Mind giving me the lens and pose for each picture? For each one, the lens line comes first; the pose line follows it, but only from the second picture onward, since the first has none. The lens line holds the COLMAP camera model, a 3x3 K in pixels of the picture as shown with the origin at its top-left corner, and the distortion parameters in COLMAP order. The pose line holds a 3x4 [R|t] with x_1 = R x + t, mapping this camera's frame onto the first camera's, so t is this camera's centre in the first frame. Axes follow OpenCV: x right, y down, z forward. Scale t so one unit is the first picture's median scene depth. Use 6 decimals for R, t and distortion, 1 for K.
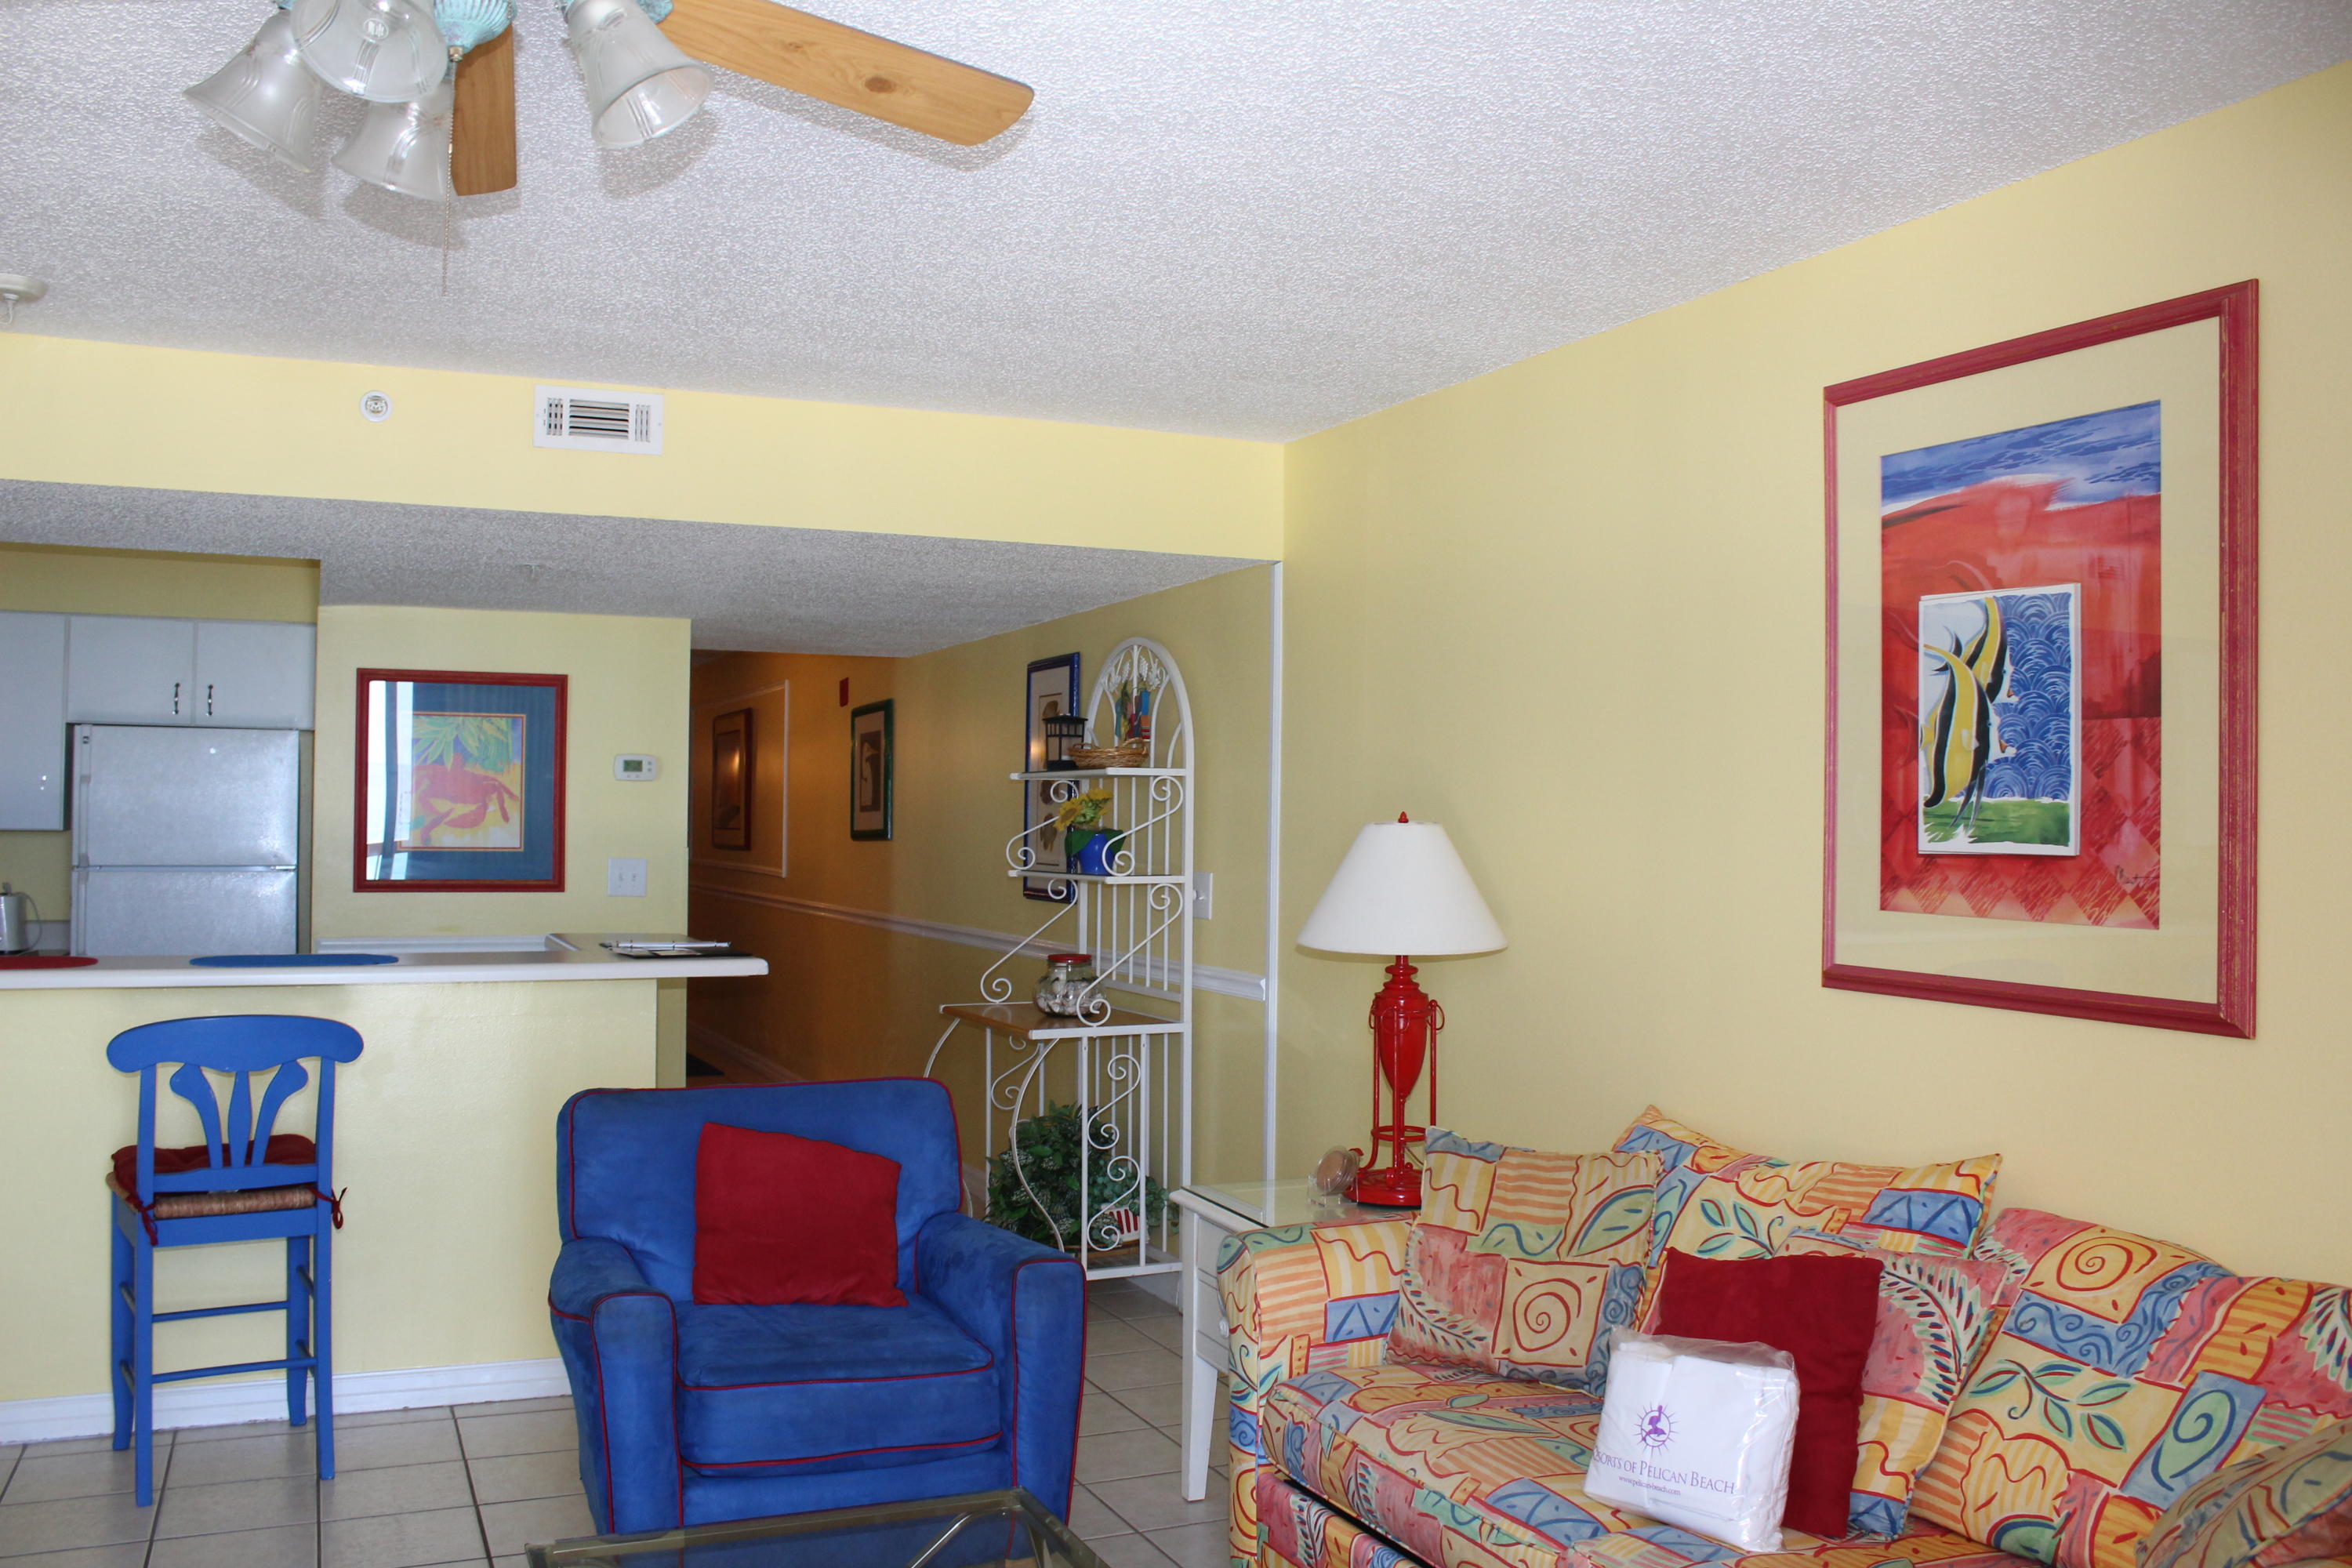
lens RADIAL K [[1981.7, 0, 1164.6], [0, 1981.7, 784.0], [0, 0, 1]] dist [-0.162194, 0.152810]
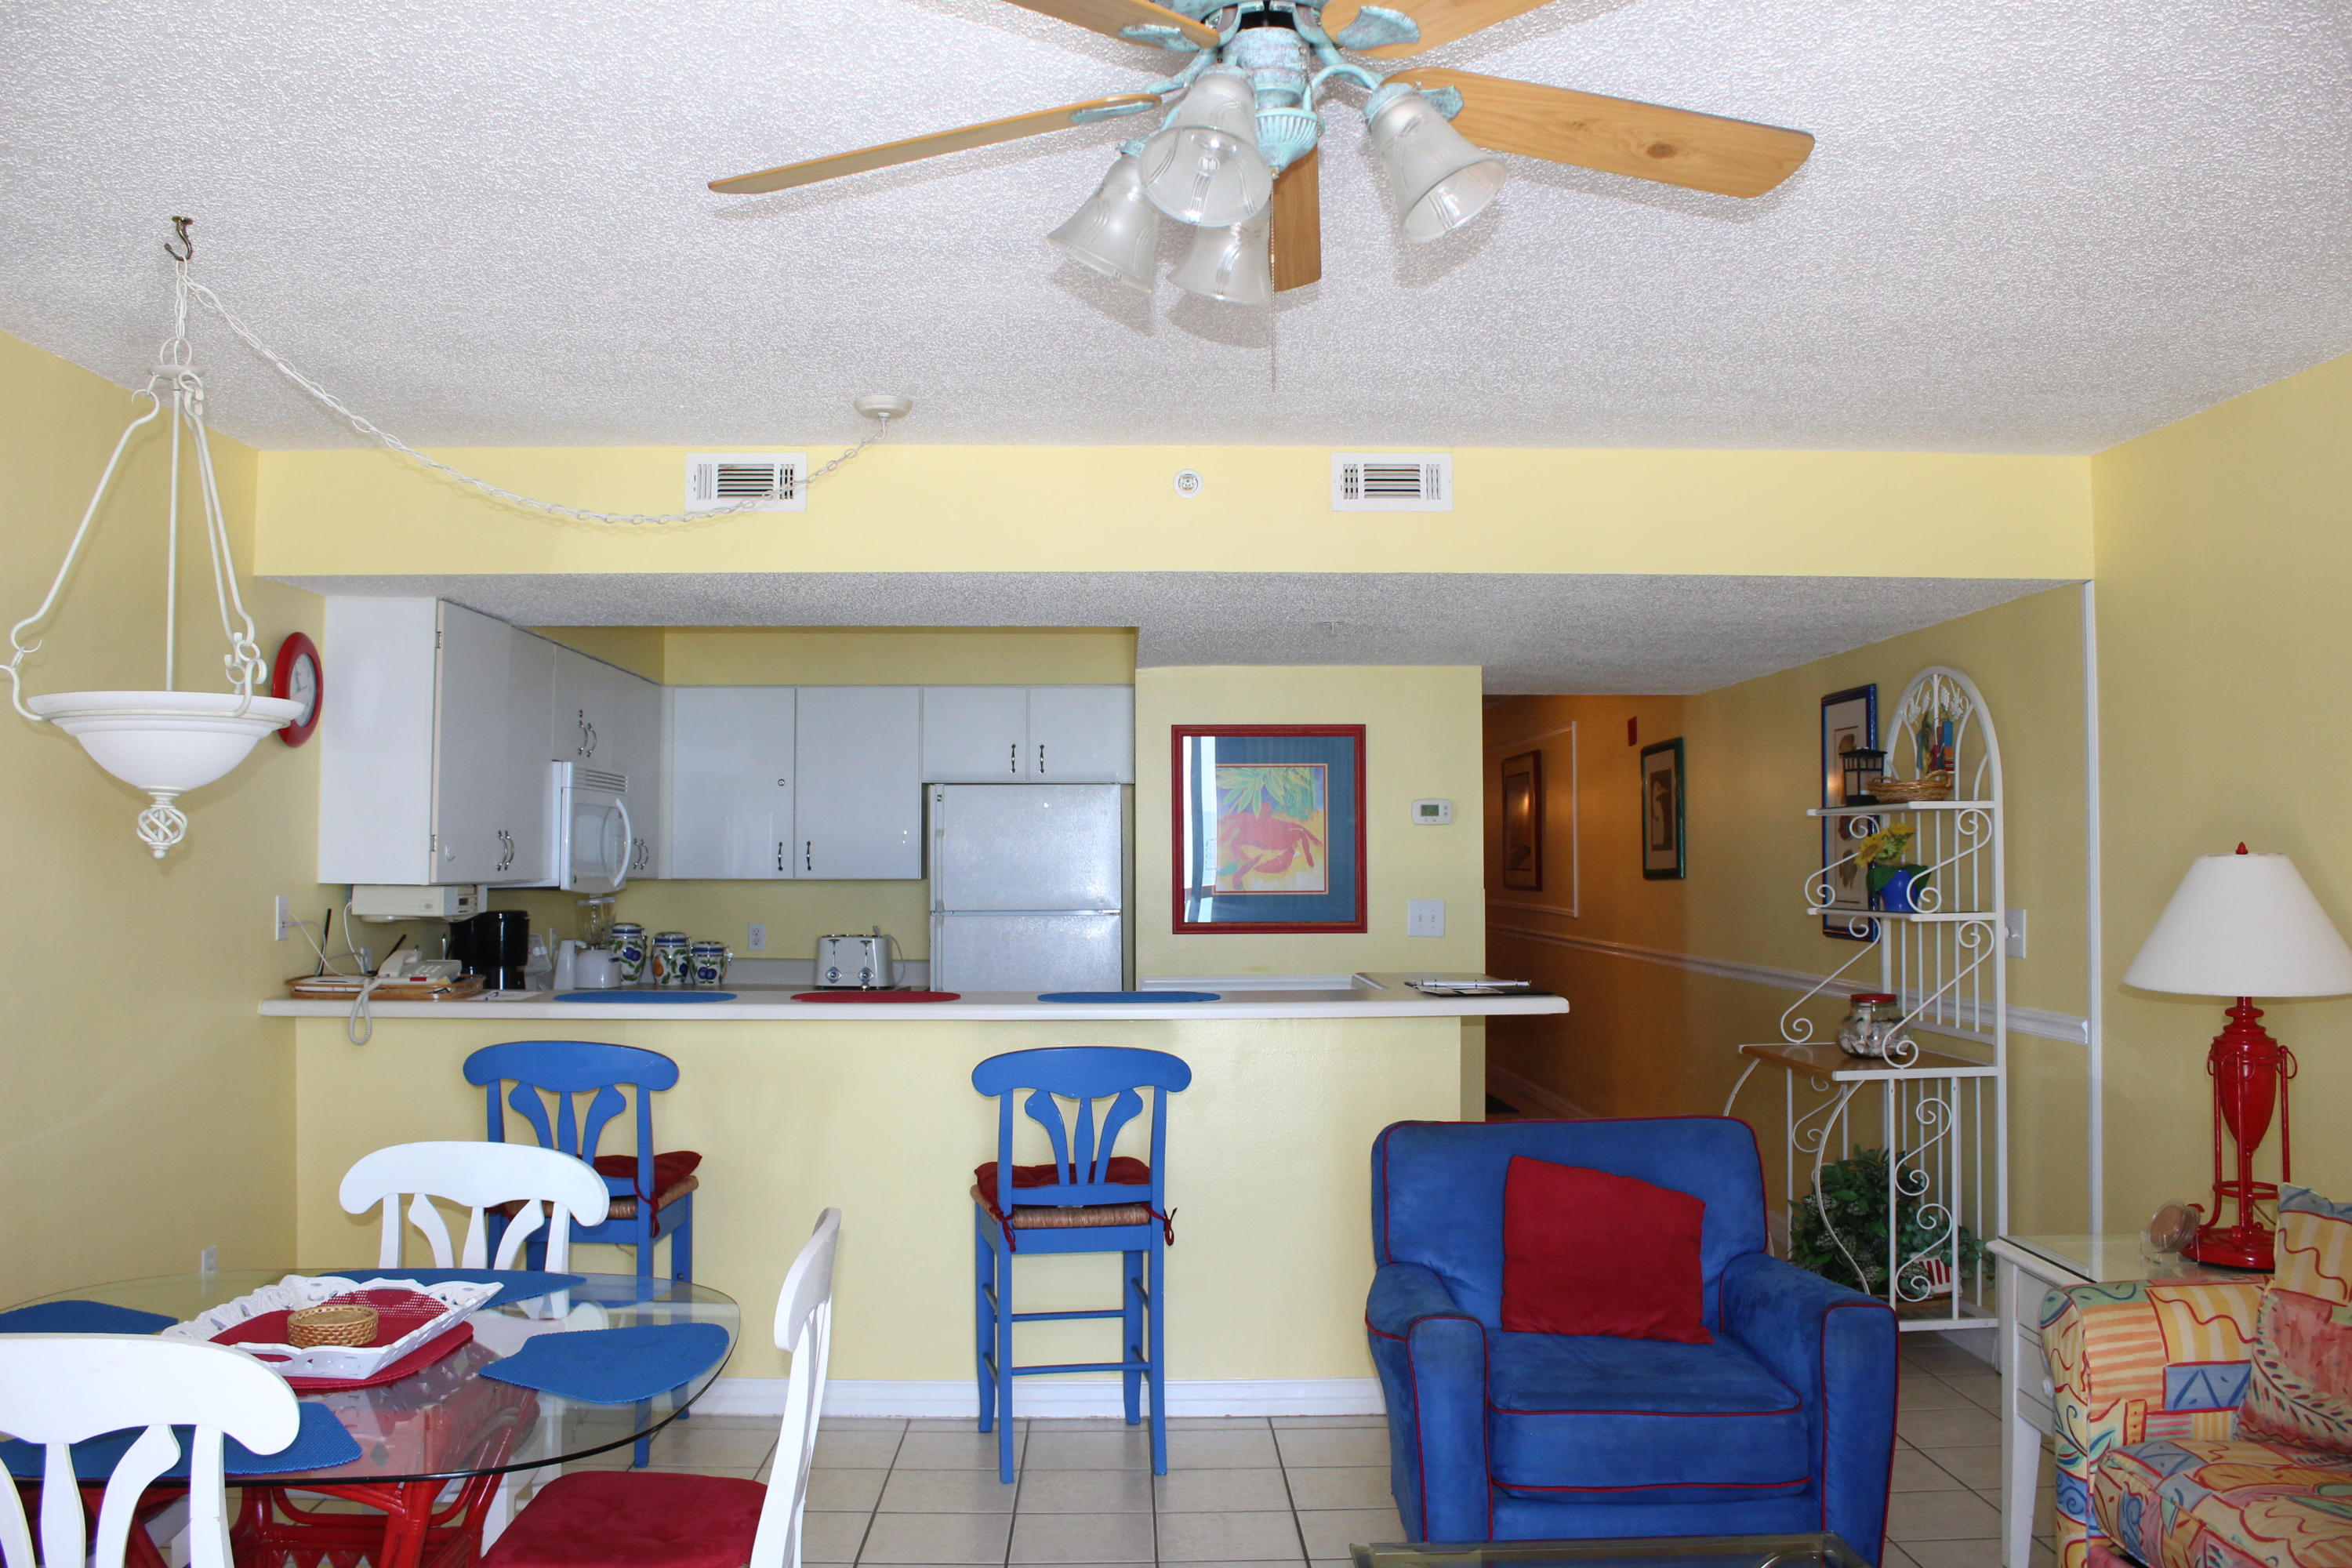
lens RADIAL K [[1981.7, 0, 1164.6], [0, 1981.7, 784.0], [0, 0, 1]] dist [-0.162194, 0.152810]
pose [[0.923656, -0.026974, -0.382271, -0.003187], [0.019289, 0.999528, -0.023923, -0.001667], [0.382736, 0.014723, 0.923741, -0.026086]]
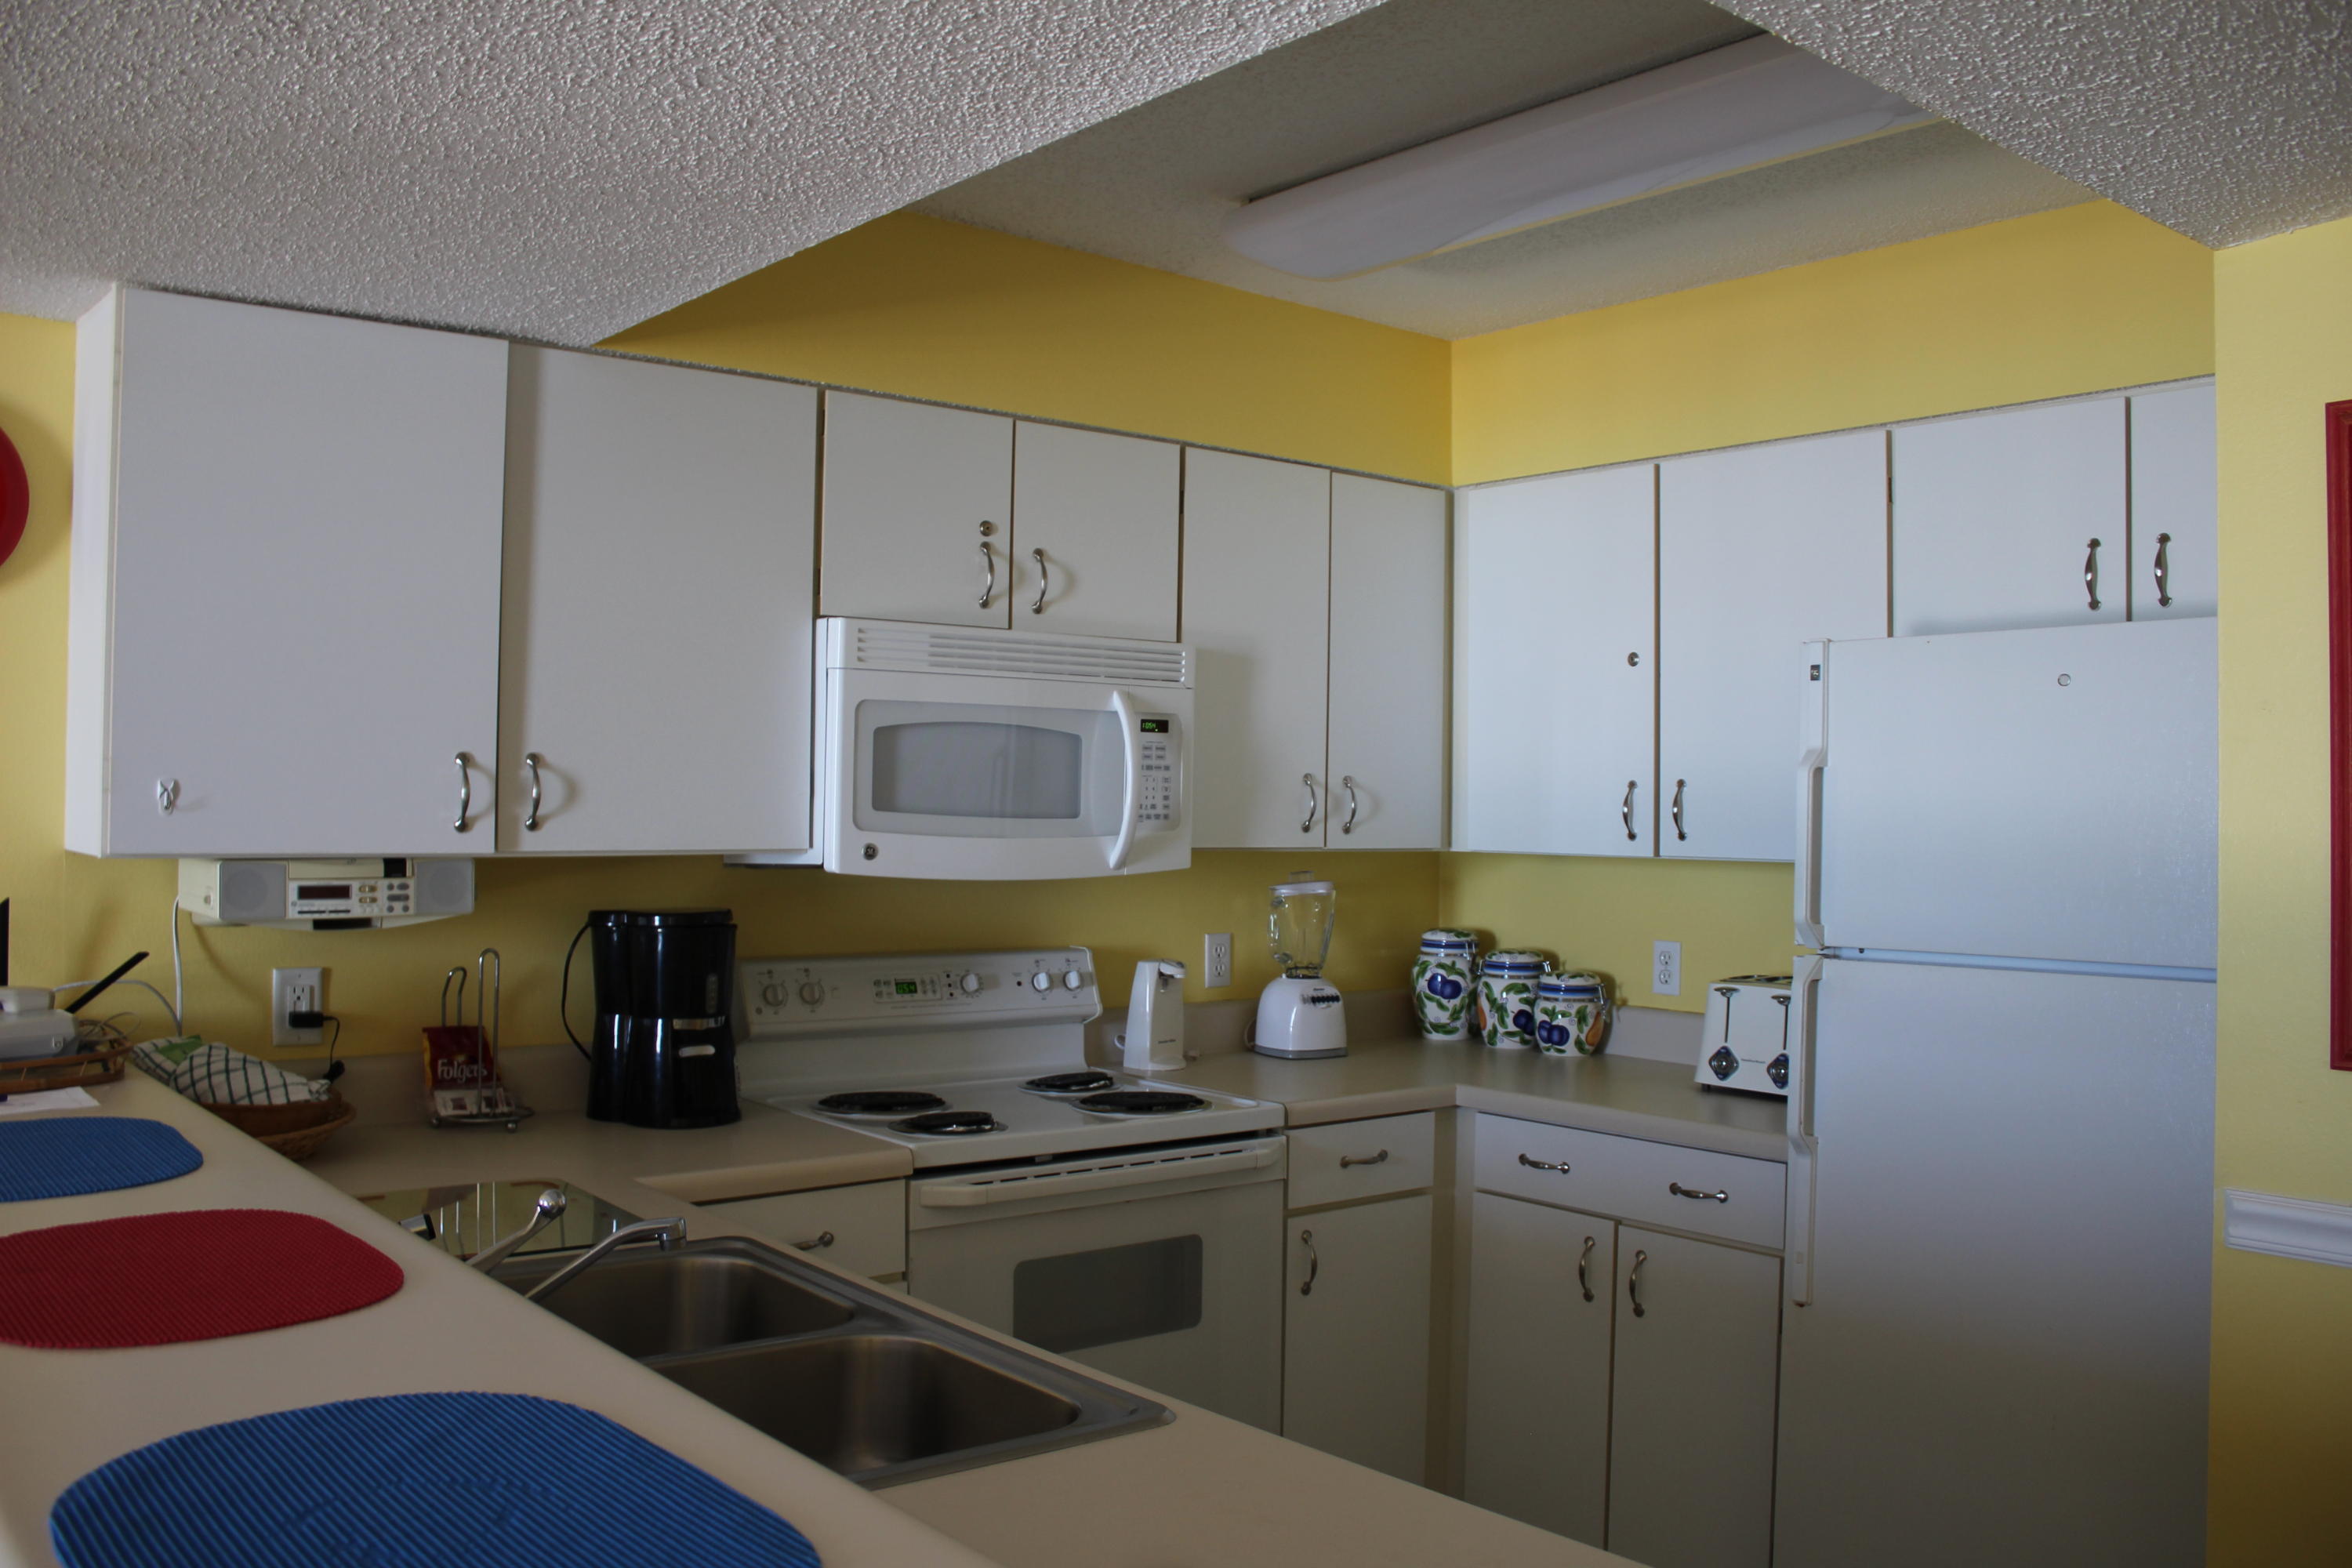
lens RADIAL K [[1981.7, 0, 1164.6], [0, 1981.7, 784.0], [0, 0, 1]] dist [-0.162194, 0.152810]
pose [[0.257006, -0.017568, -0.966250, -0.218299], [0.009755, 0.999831, -0.015584, 0.014054], [0.966361, -0.005421, 0.257134, 1.065790]]
